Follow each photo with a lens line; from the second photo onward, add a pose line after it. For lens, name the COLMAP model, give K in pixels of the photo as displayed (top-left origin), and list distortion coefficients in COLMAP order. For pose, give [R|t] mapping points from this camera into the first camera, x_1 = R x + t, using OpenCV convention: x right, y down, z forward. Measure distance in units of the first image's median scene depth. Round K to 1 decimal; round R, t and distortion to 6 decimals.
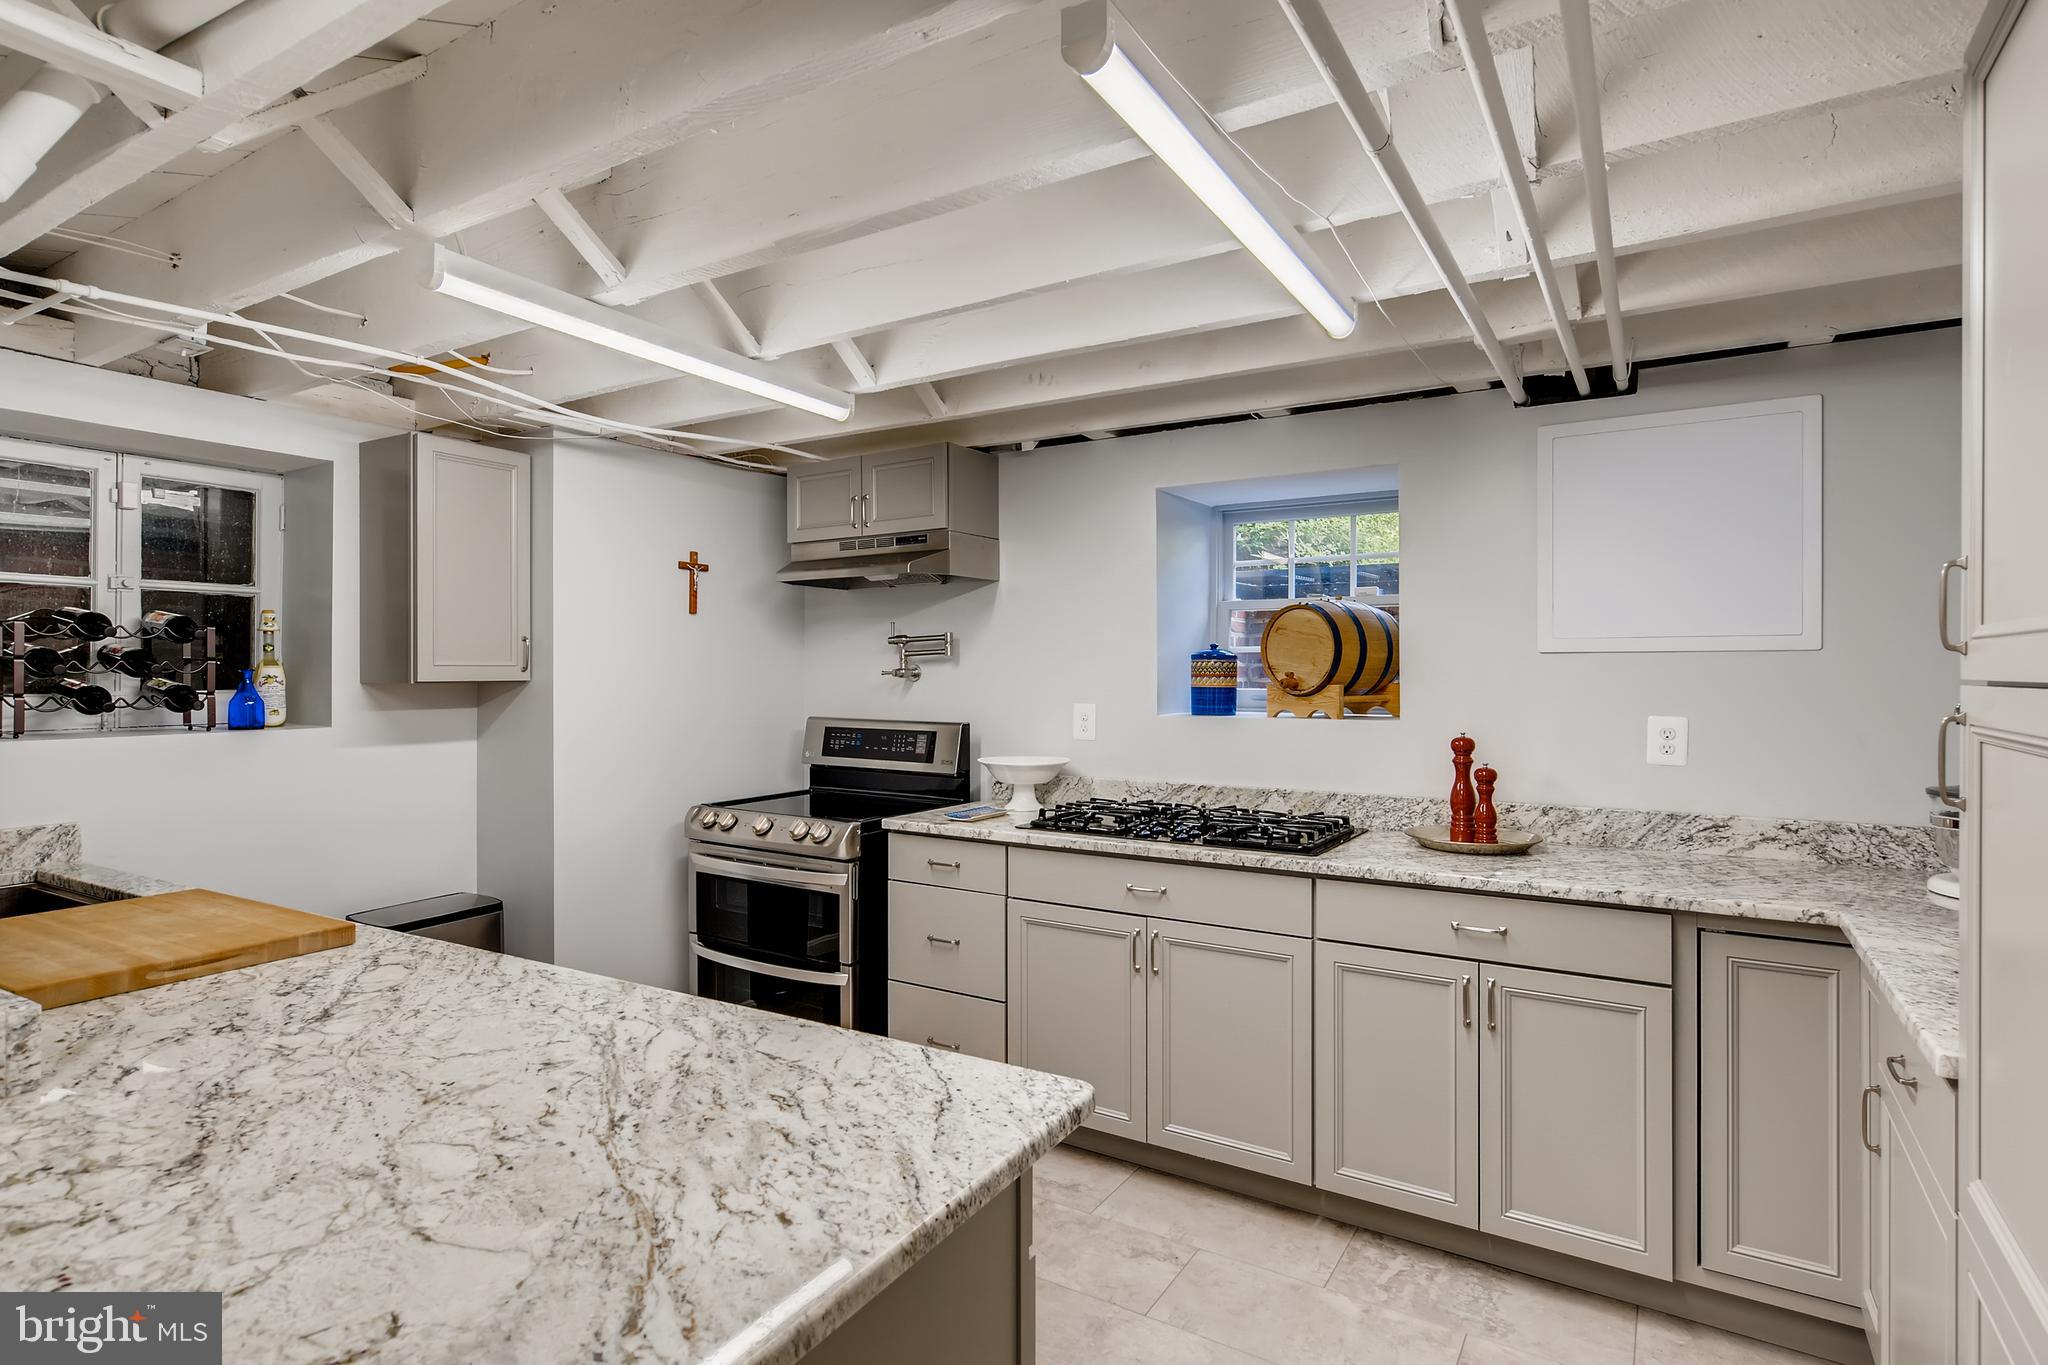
lens RADIAL K [[1044.0, 0, 1029.2], [0, 1044.0, 676.0], [0, 0, 1]] dist [0.001835, 0.000548]
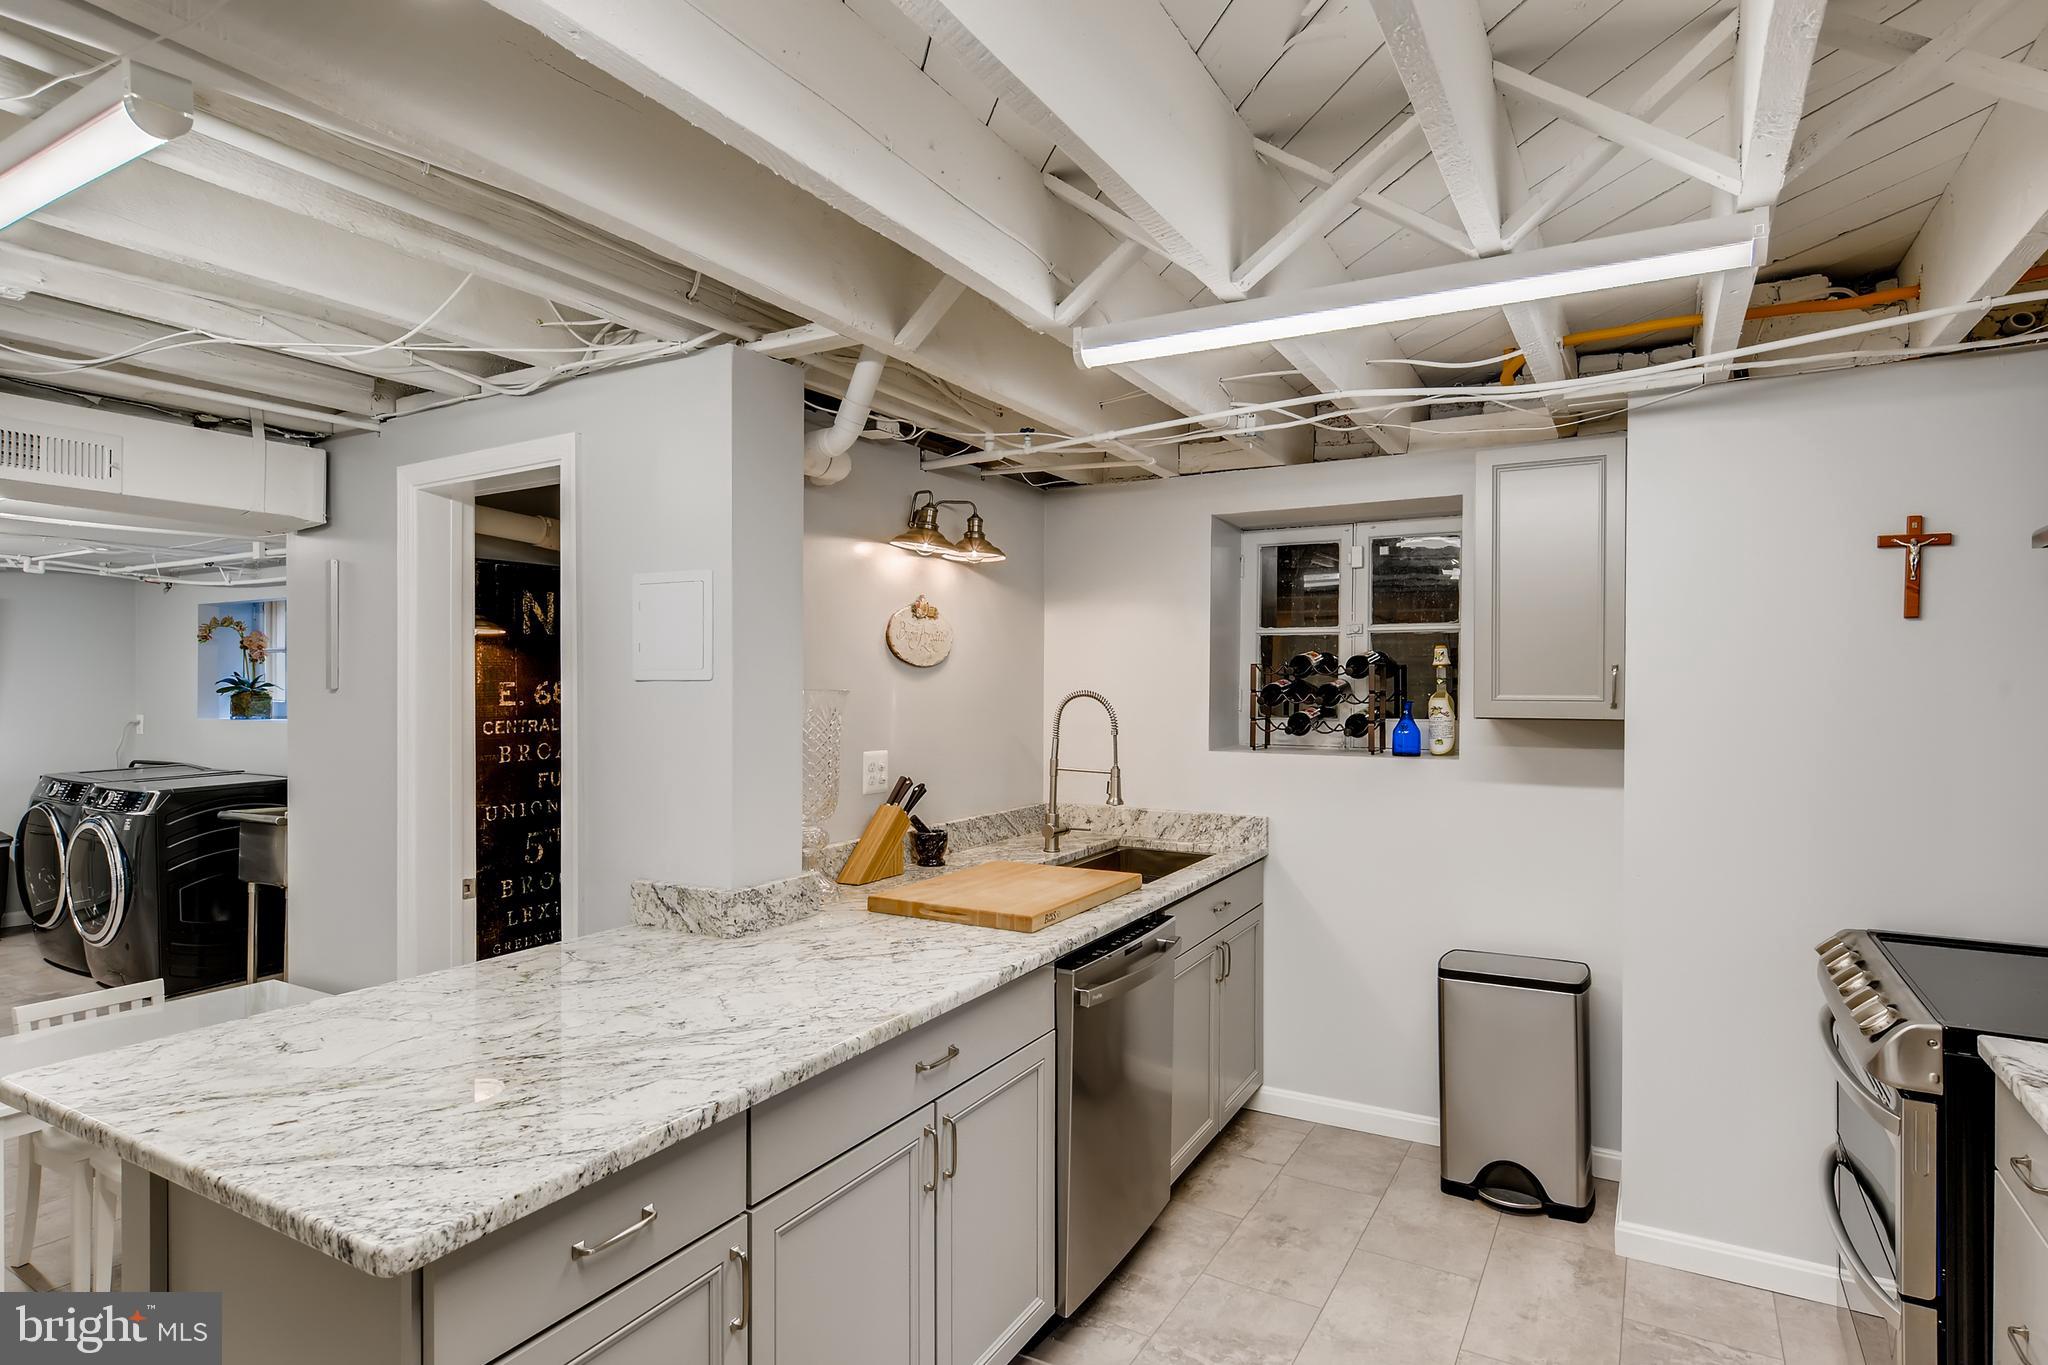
lens RADIAL K [[1052.6, 0, 1025.5], [0, 1052.6, 696.6], [0, 0, 1]] dist [-0.002938, 0.001641]
pose [[0.016597, 0.011151, -0.999800, 0.342194], [-0.008224, 0.999906, 0.011016, -0.019759], [0.999828, 0.008039, 0.016687, 0.572470]]
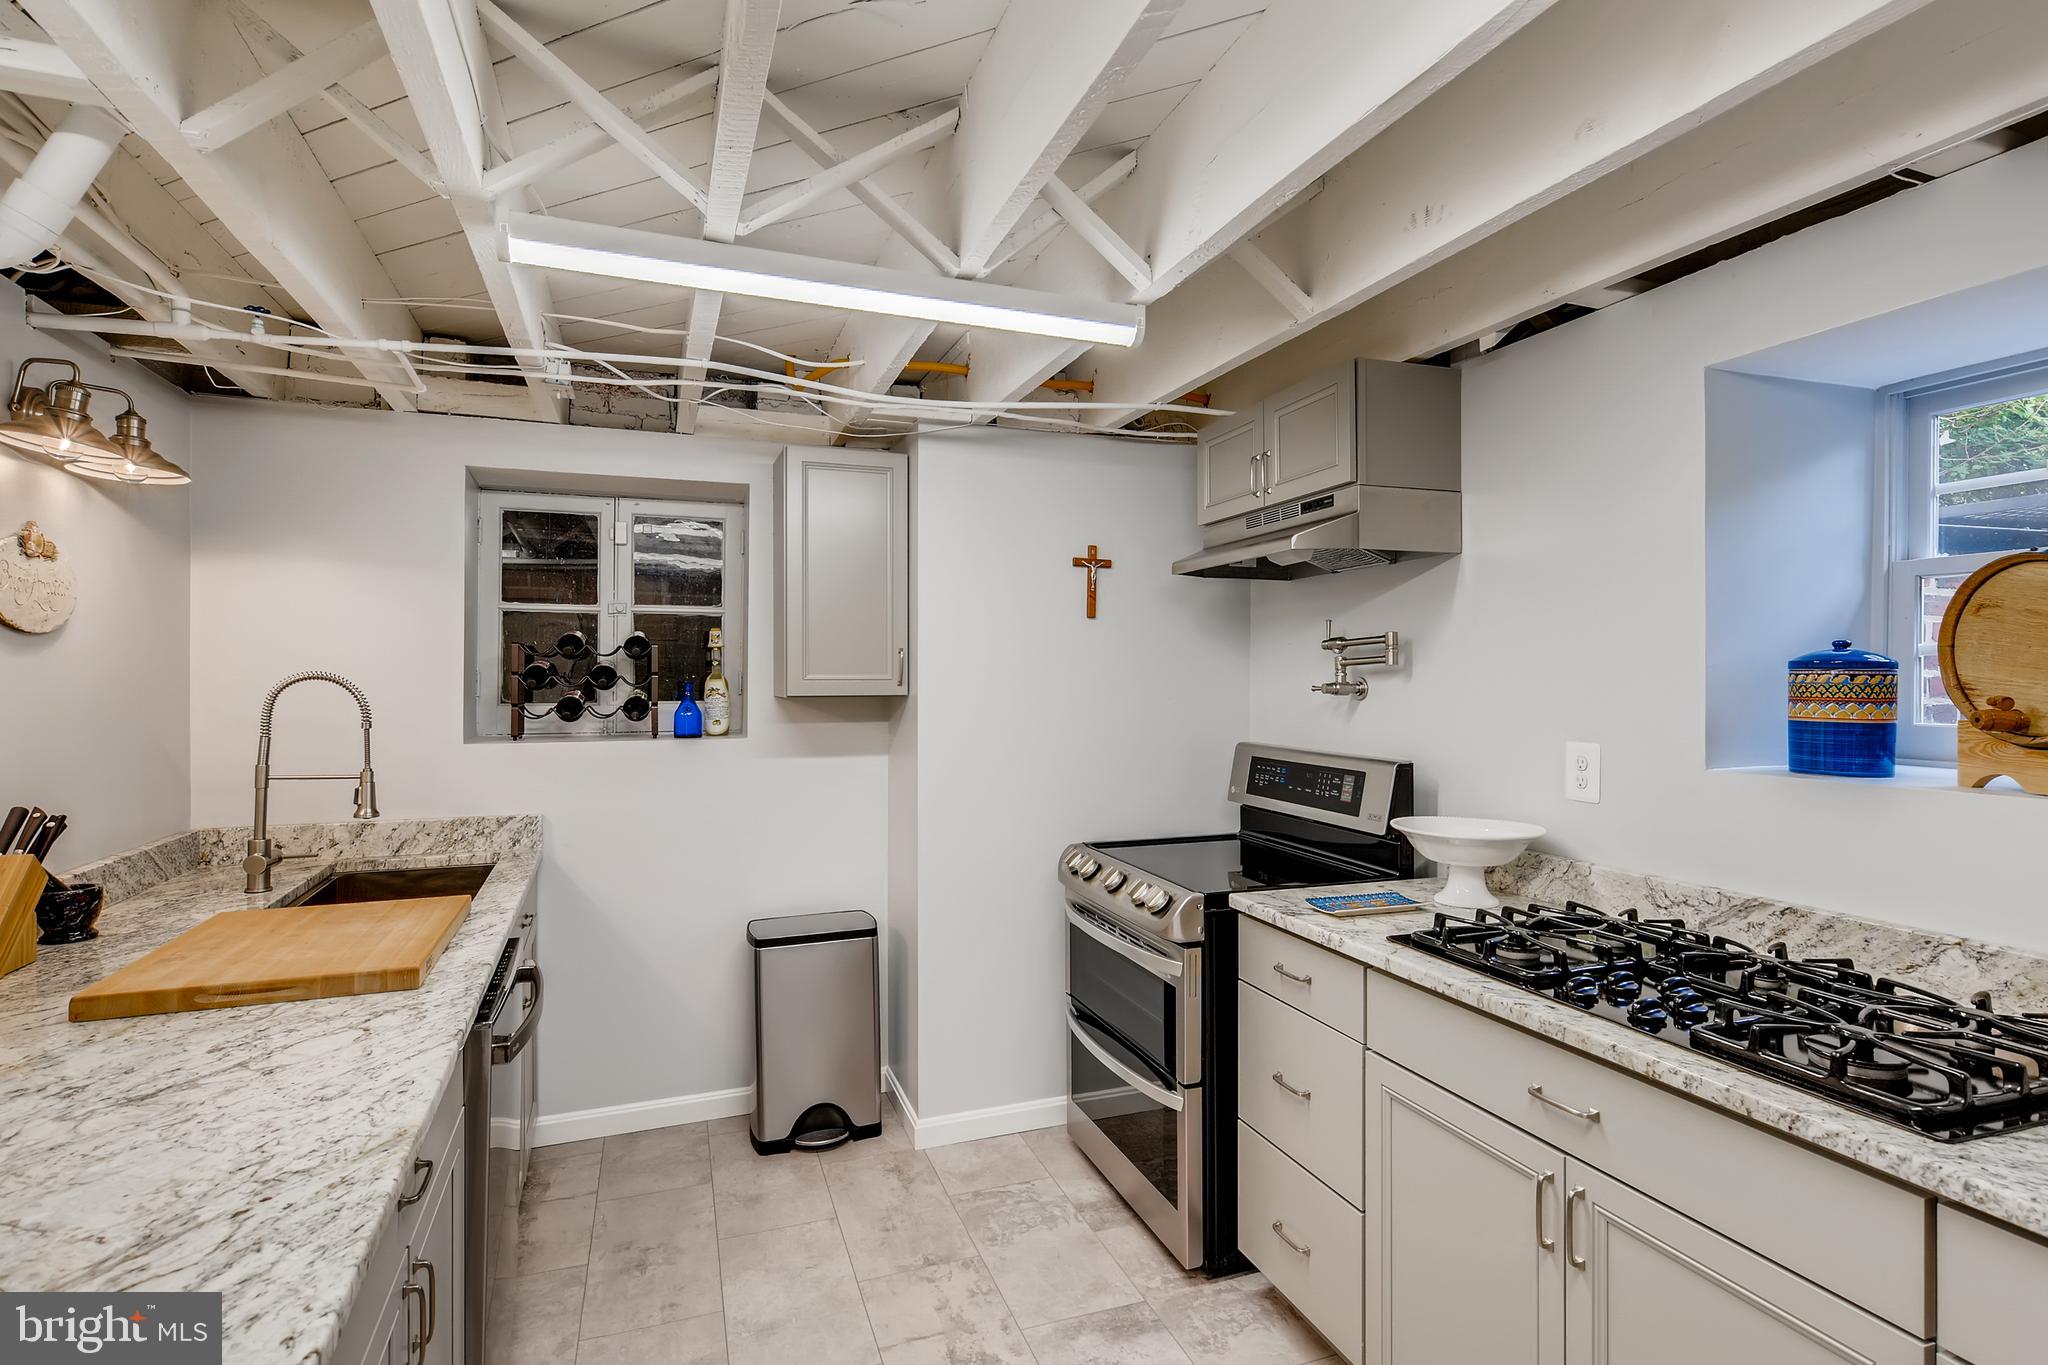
lens RADIAL K [[1034.3, 0, 1028.3], [0, 1034.3, 683.5], [0, 0, 1]] dist [0.001458, 0.002075]
pose [[0.784161, 0.004184, -0.620544, 0.199035], [-0.003367, 0.999991, 0.002488, -0.009450], [0.620549, 0.000138, 0.784168, 0.365451]]
